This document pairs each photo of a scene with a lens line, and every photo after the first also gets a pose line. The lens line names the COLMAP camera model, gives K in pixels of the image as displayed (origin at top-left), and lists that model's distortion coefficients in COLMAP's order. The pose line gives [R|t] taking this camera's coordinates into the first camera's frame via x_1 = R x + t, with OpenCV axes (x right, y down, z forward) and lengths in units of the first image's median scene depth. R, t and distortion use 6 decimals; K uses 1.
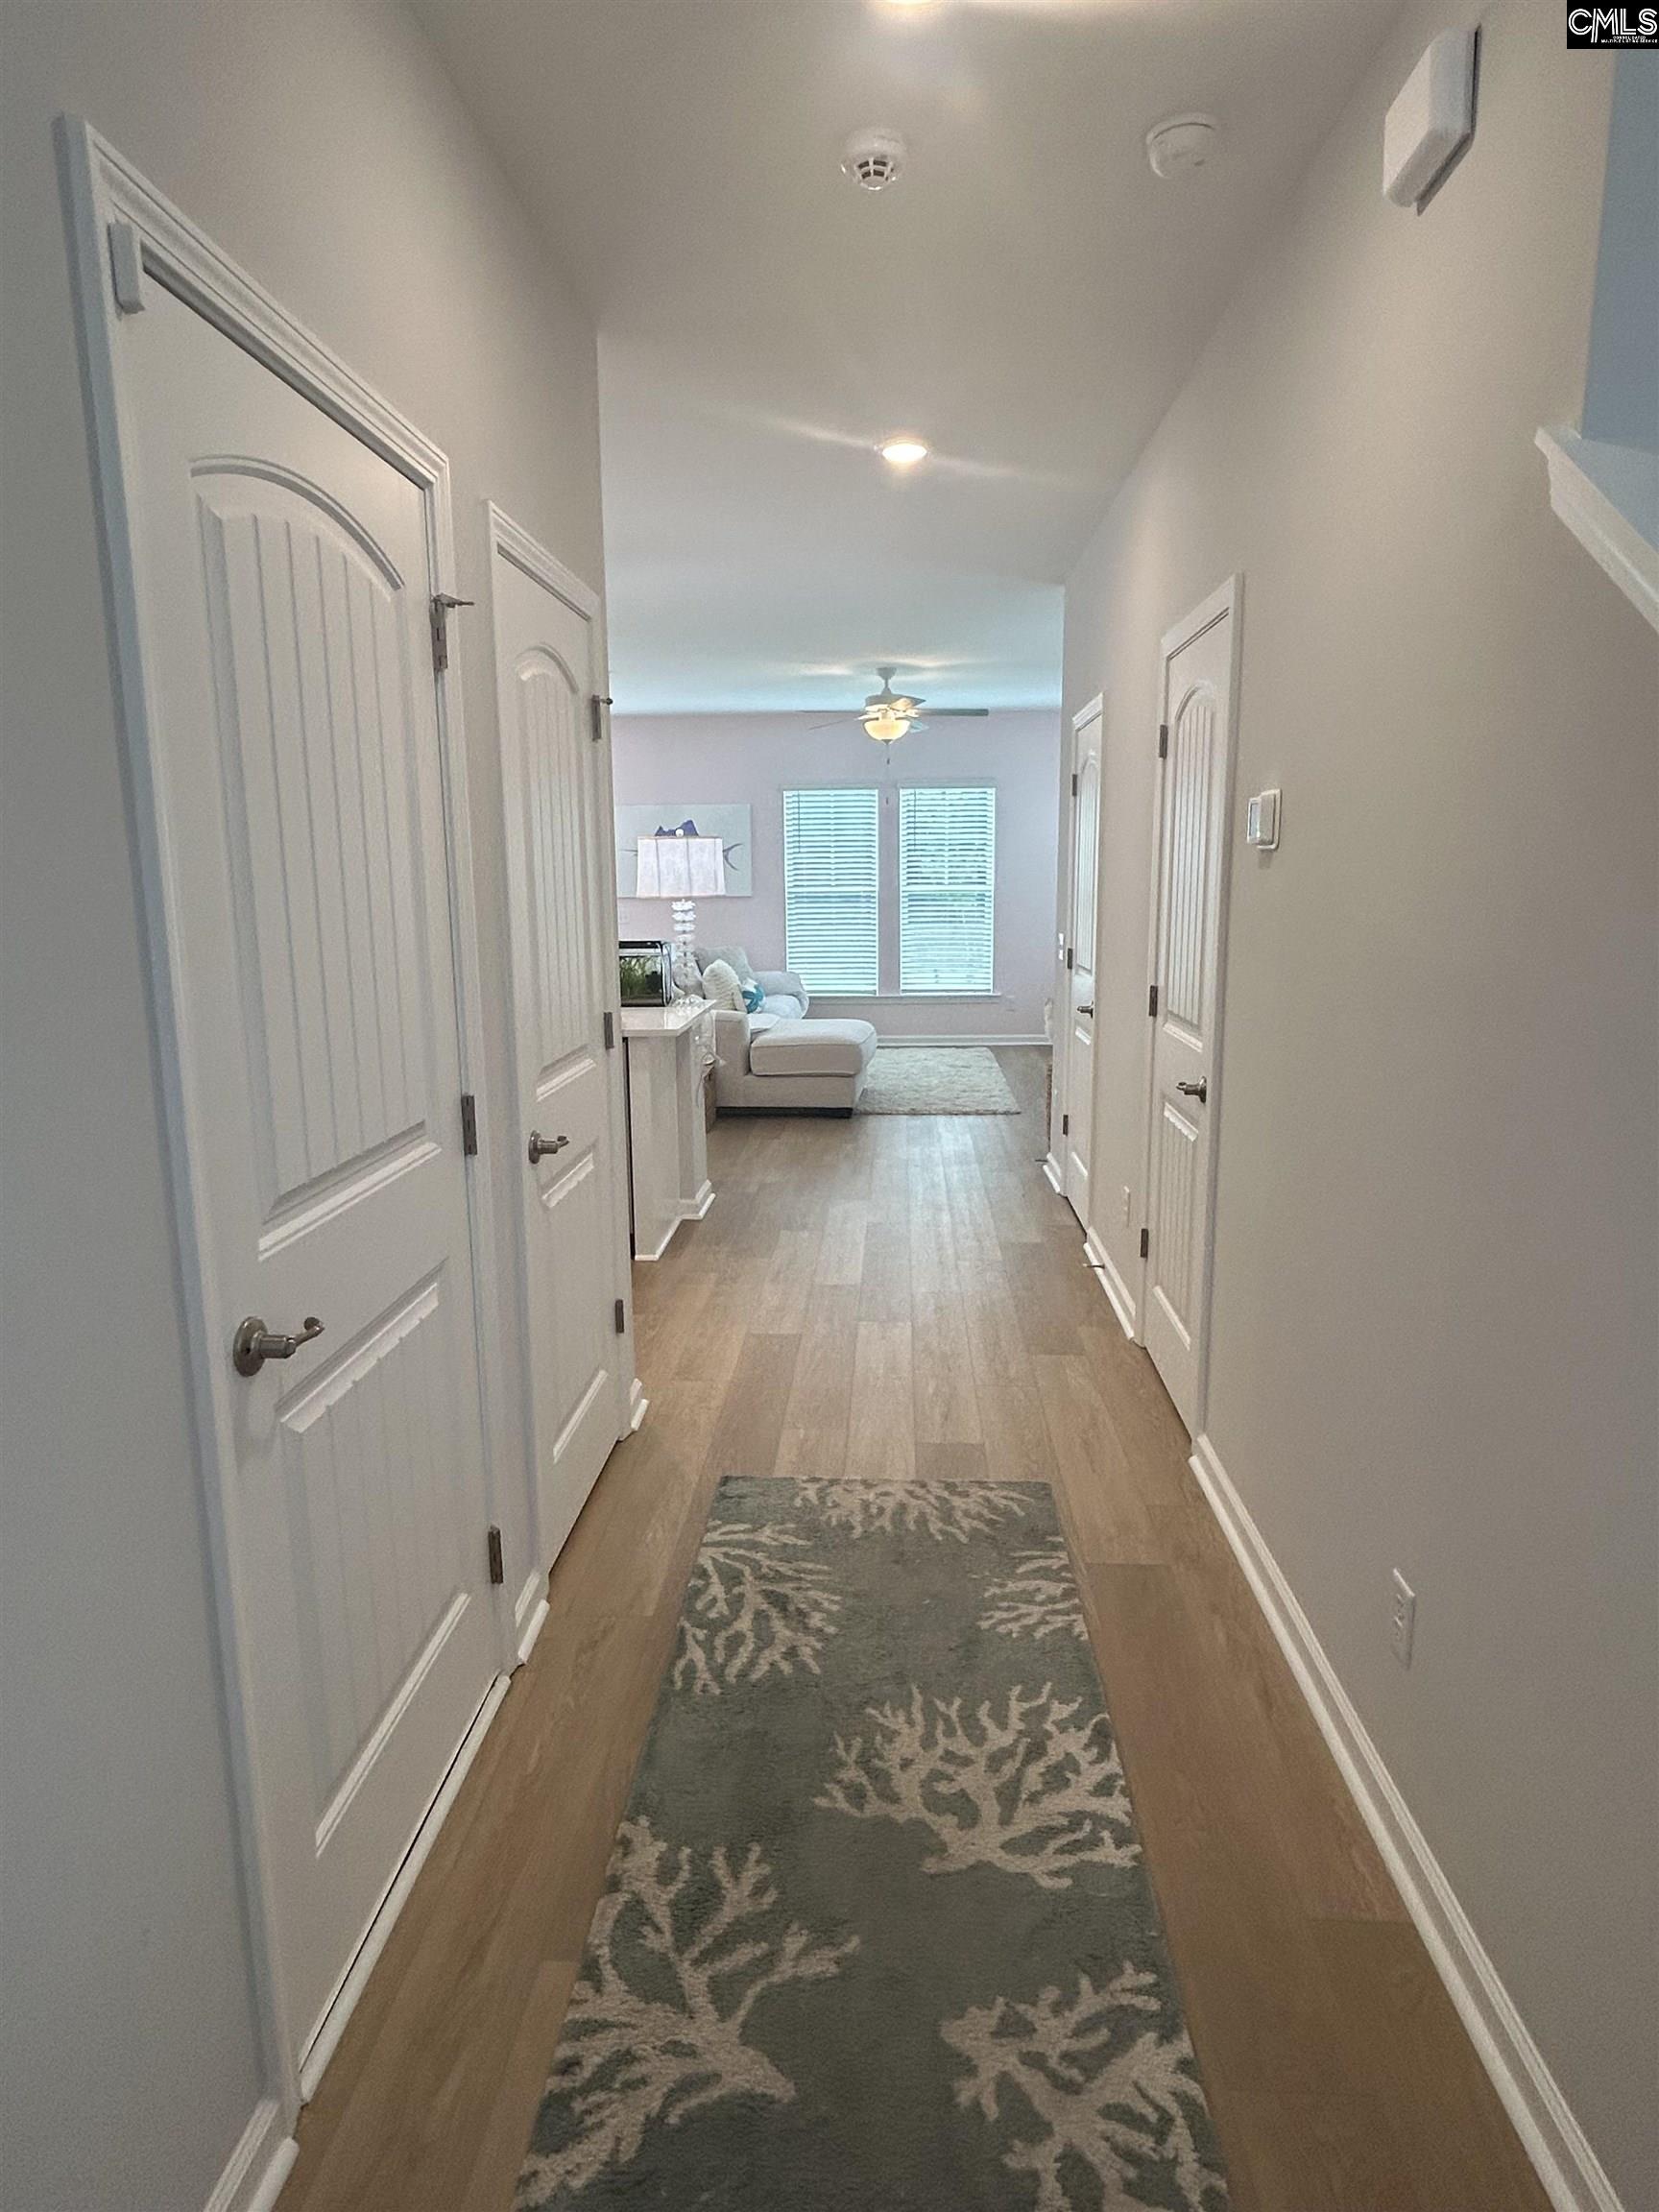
lens RADIAL K [[1312.3, 0, 862.3], [0, 1312.3, 1175.1], [0, 0, 1]] dist [-0.001902, -0.003172]
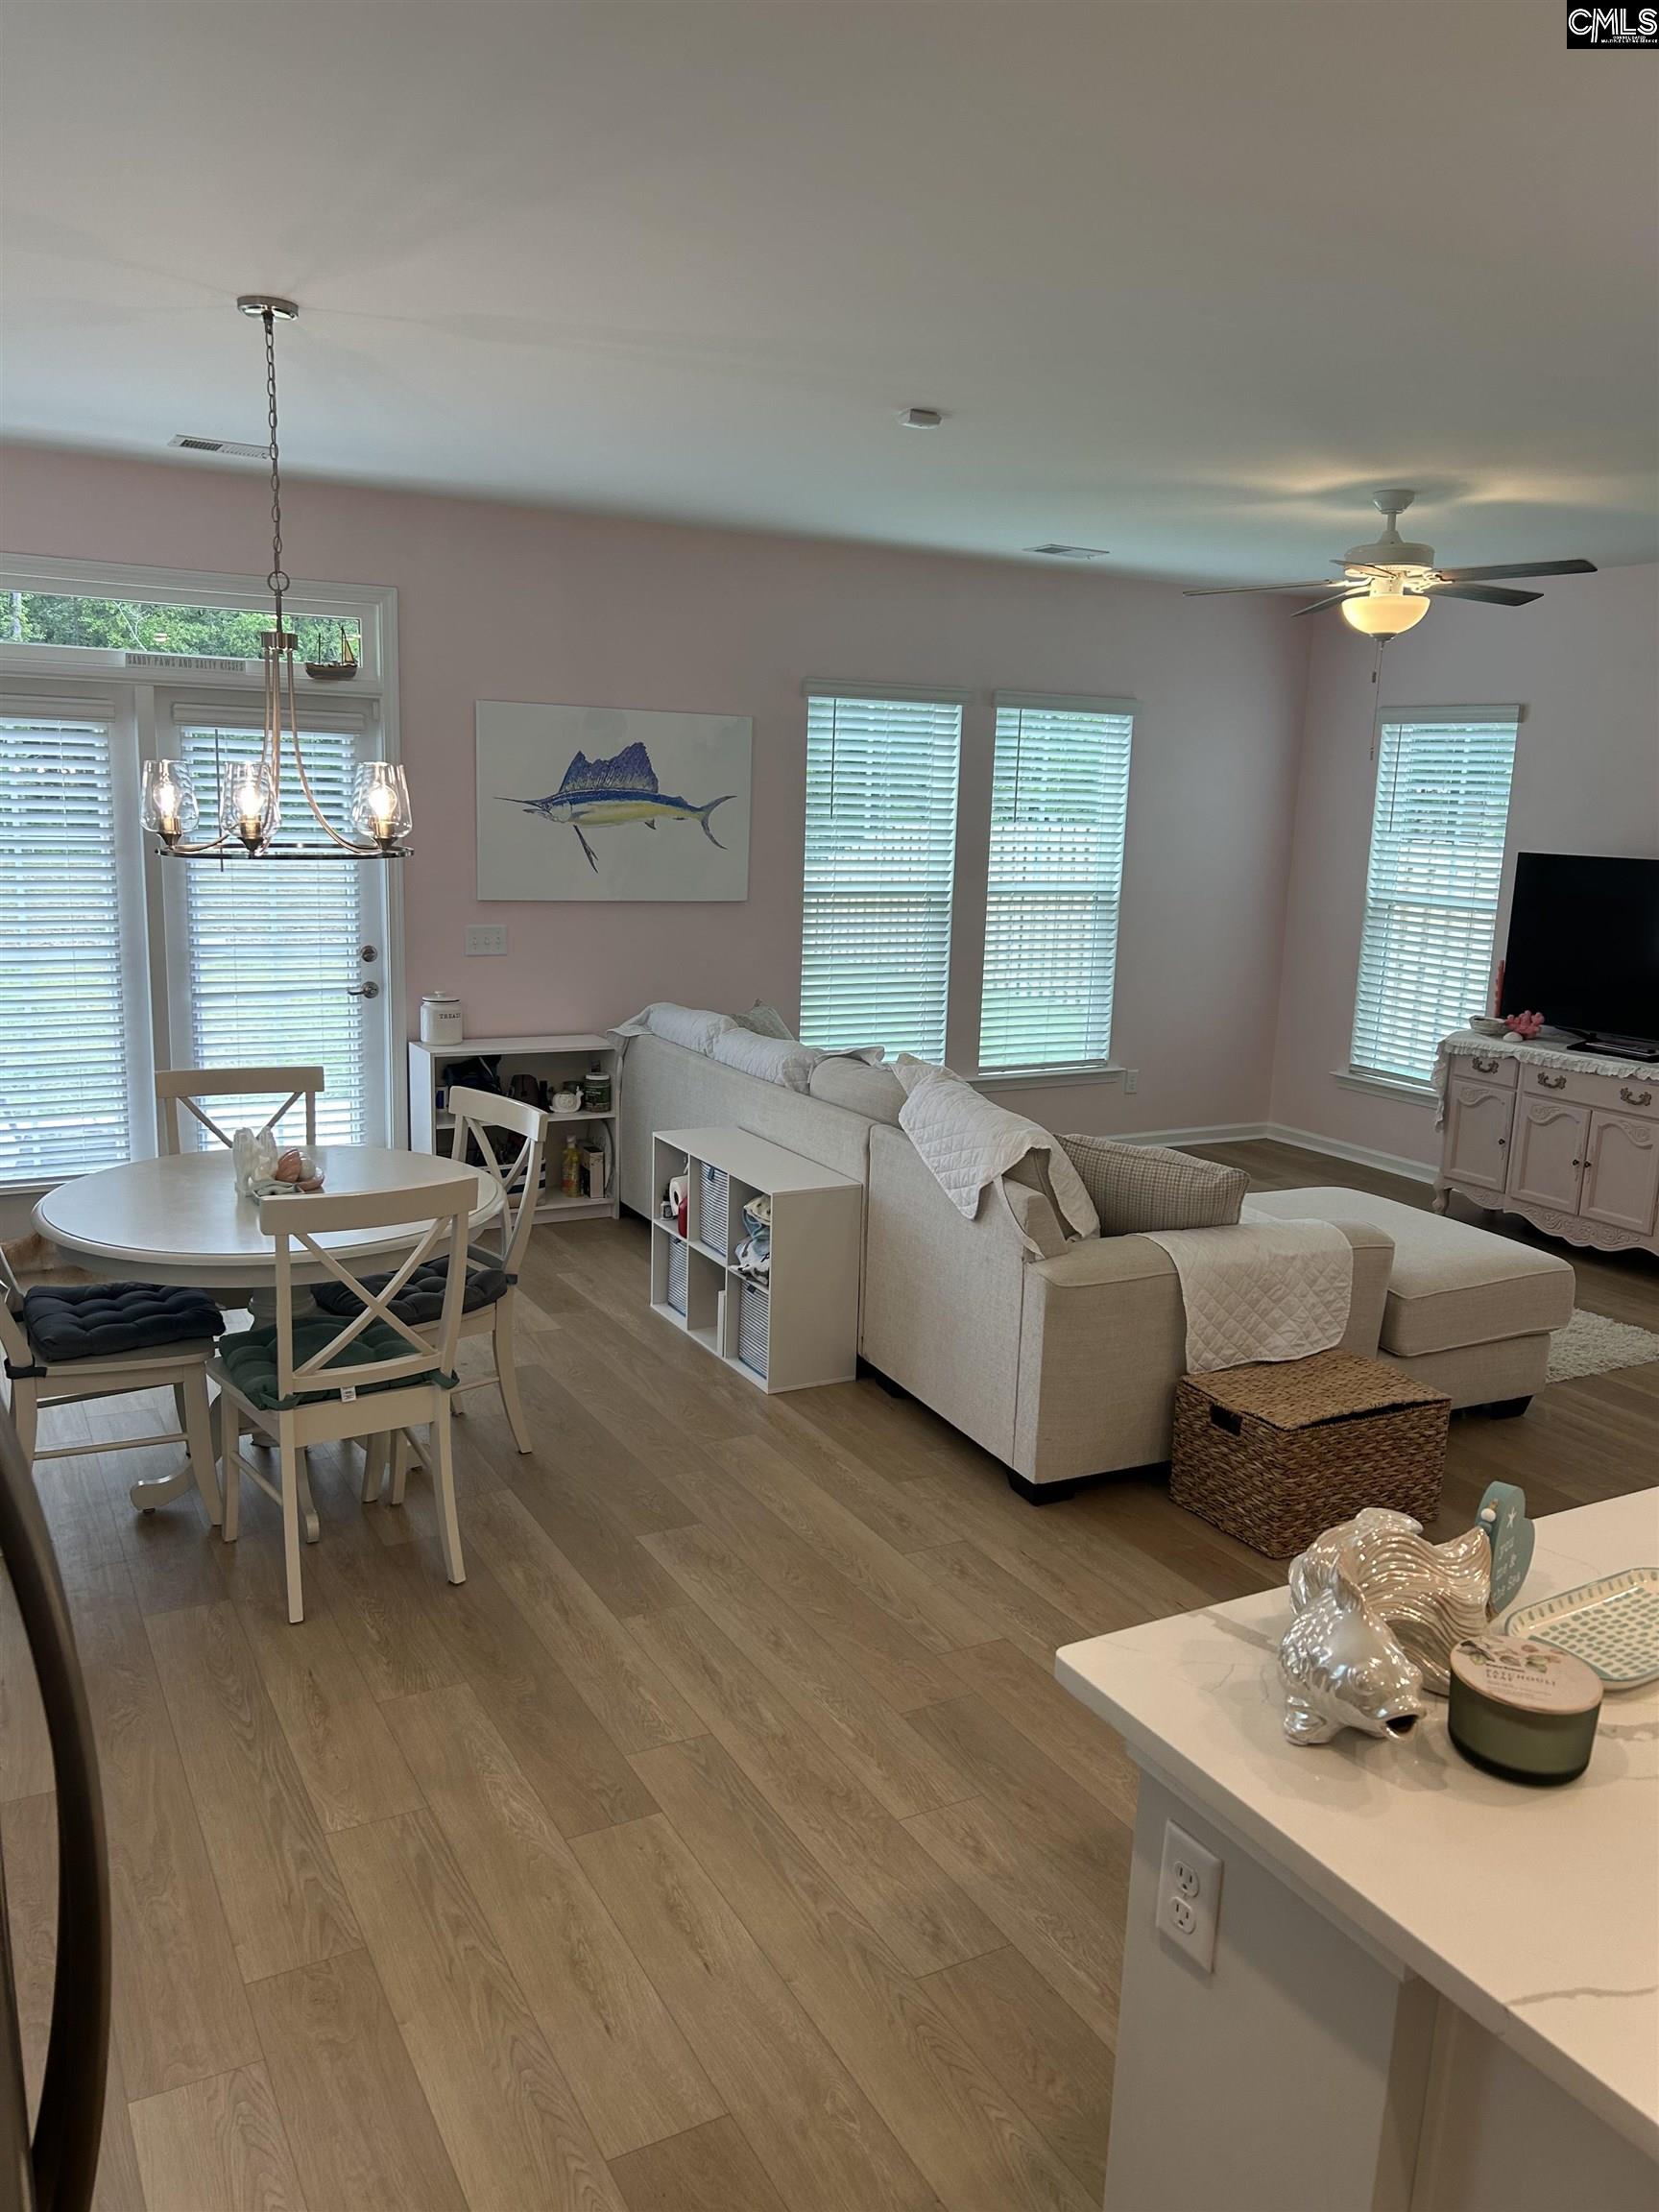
lens RADIAL K [[1663.8, 0, 840.9], [0, 1663.8, 1124.2], [0, 0, 1]] dist [0.013506, 0.007558]
pose [[0.861120, -0.068659, 0.503743, -0.499838], [0.078618, 0.996904, 0.001484, -0.162565], [-0.502286, 0.038326, 0.863852, 0.560919]]
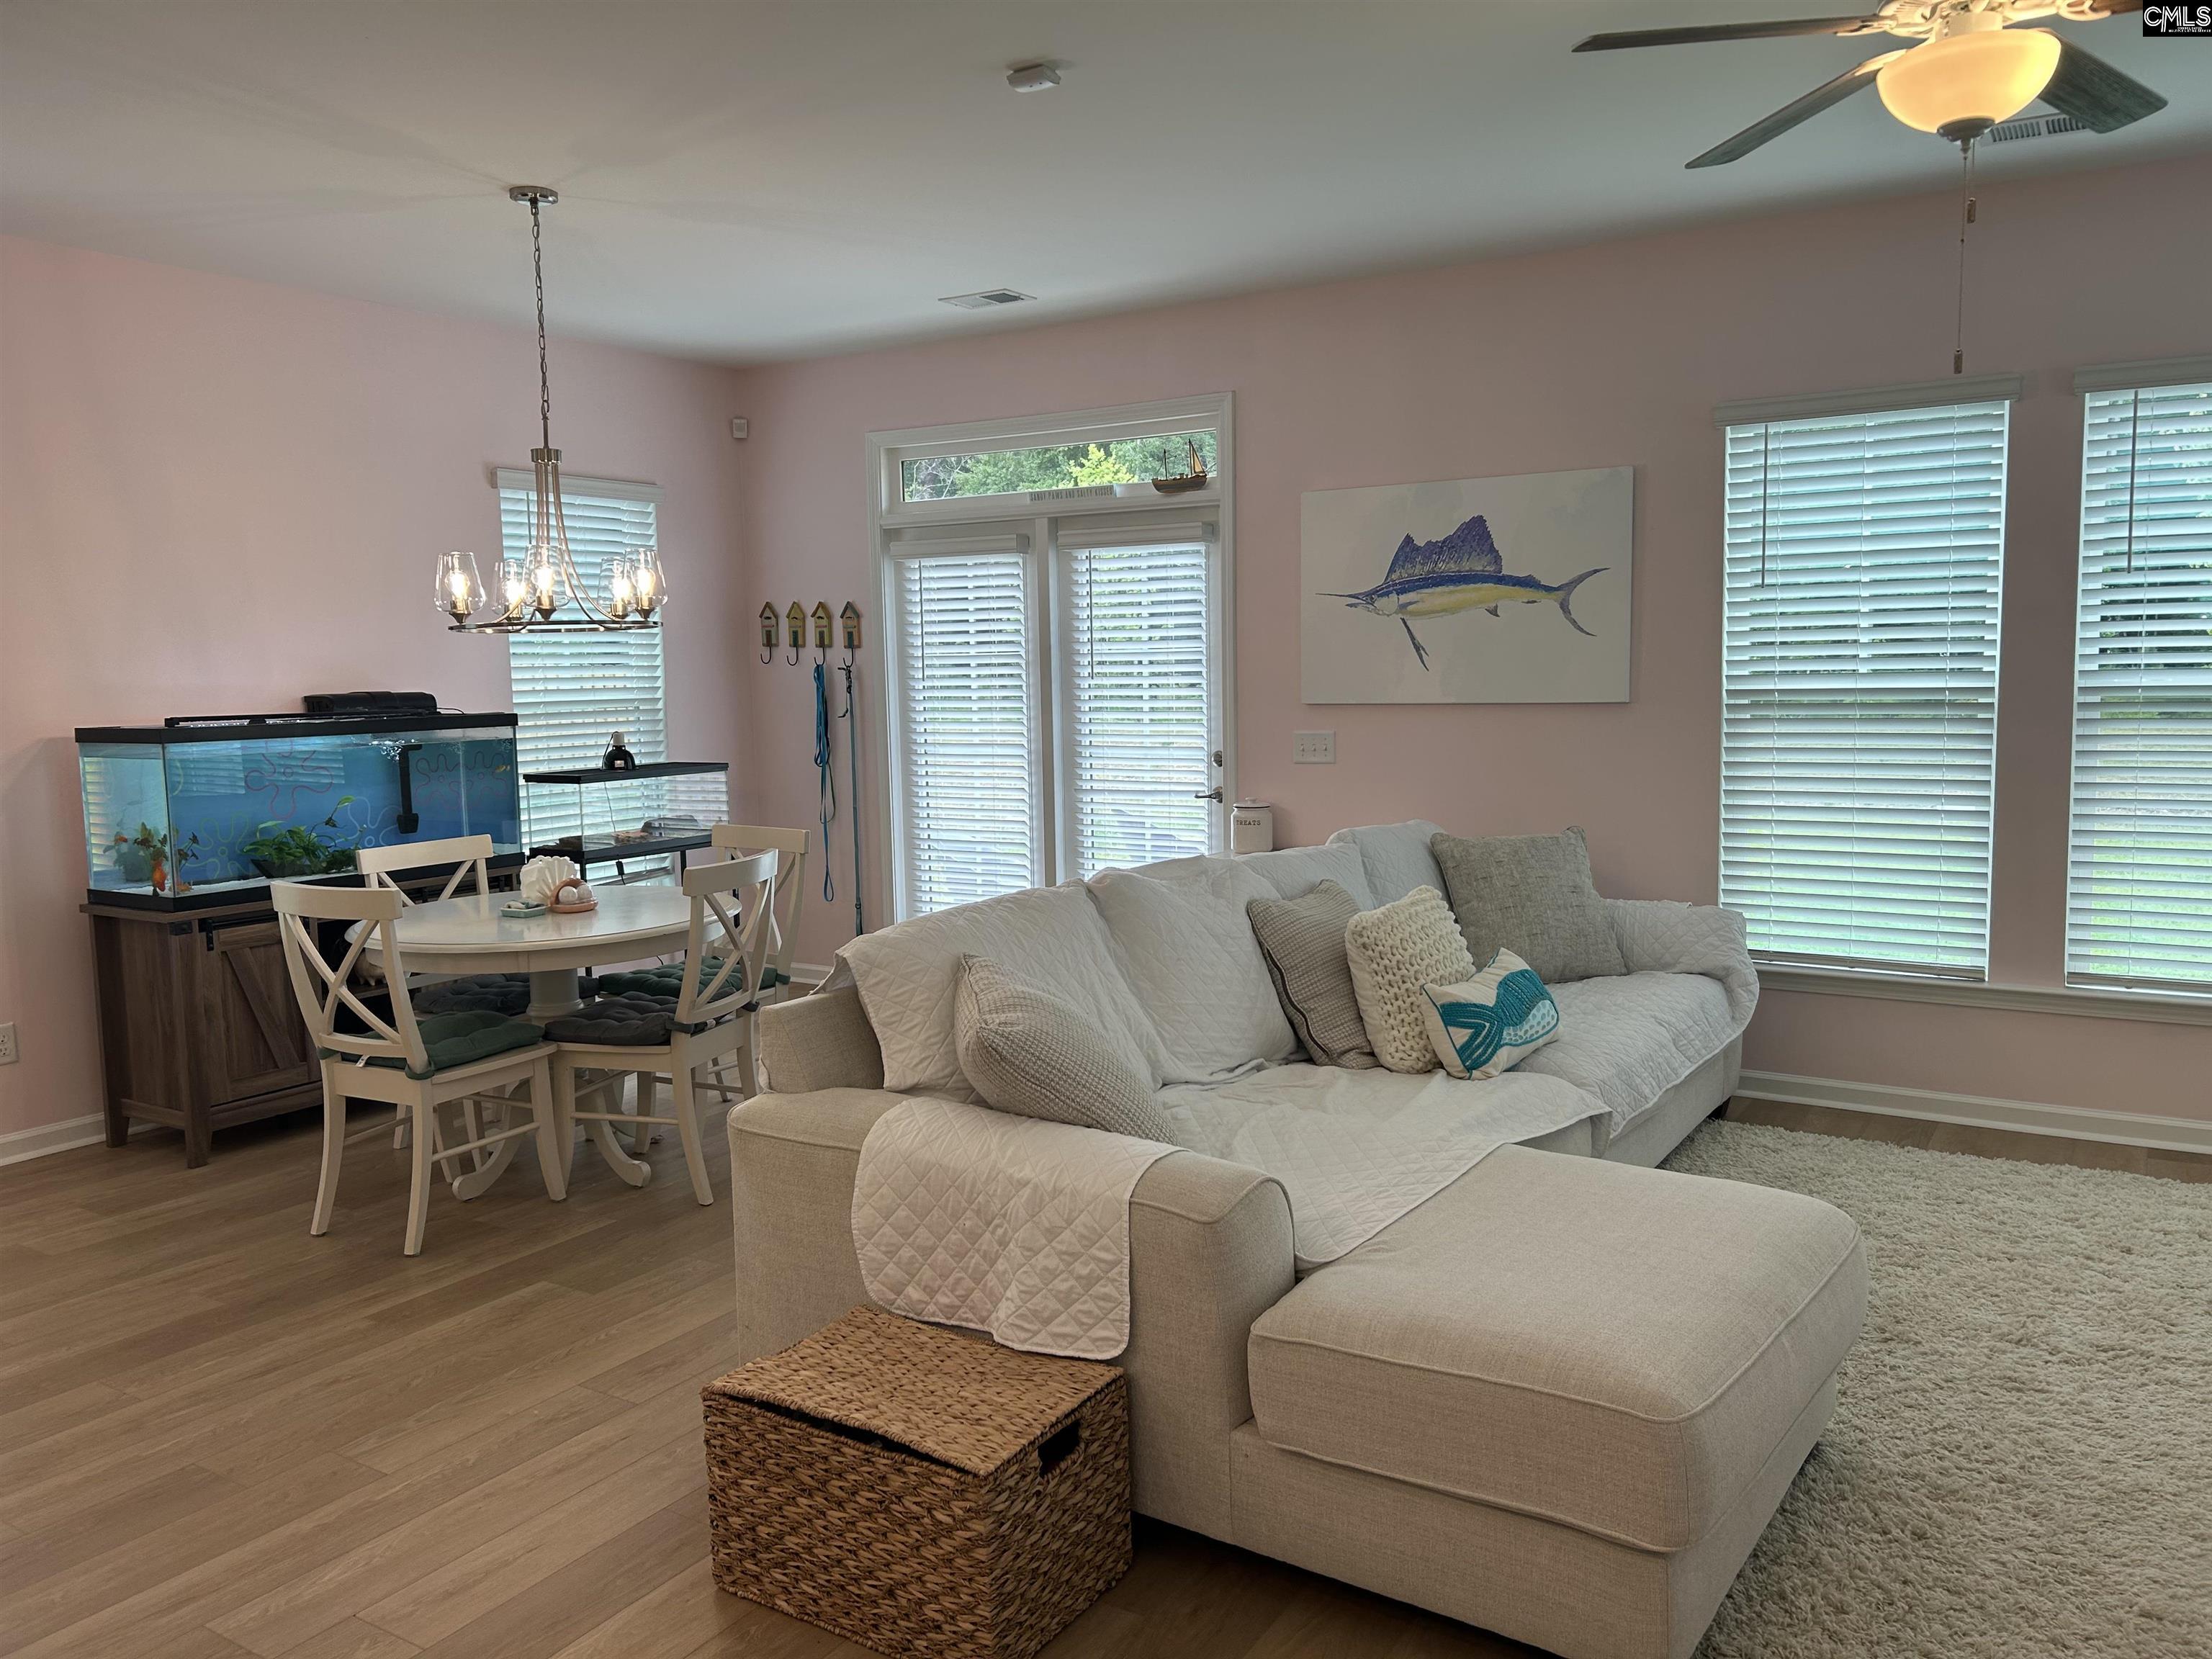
lens RADIAL K [[1662.1, 0, 1106.0], [0, 1662.1, 829.5], [0, 0, 1]] dist [0.055066, -0.066748]
pose [[0.859247, 0.039367, -0.510045, 0.048257], [-0.098861, 0.991018, -0.090056, -0.150656], [0.501918, 0.127804, 0.855421, 0.656407]]
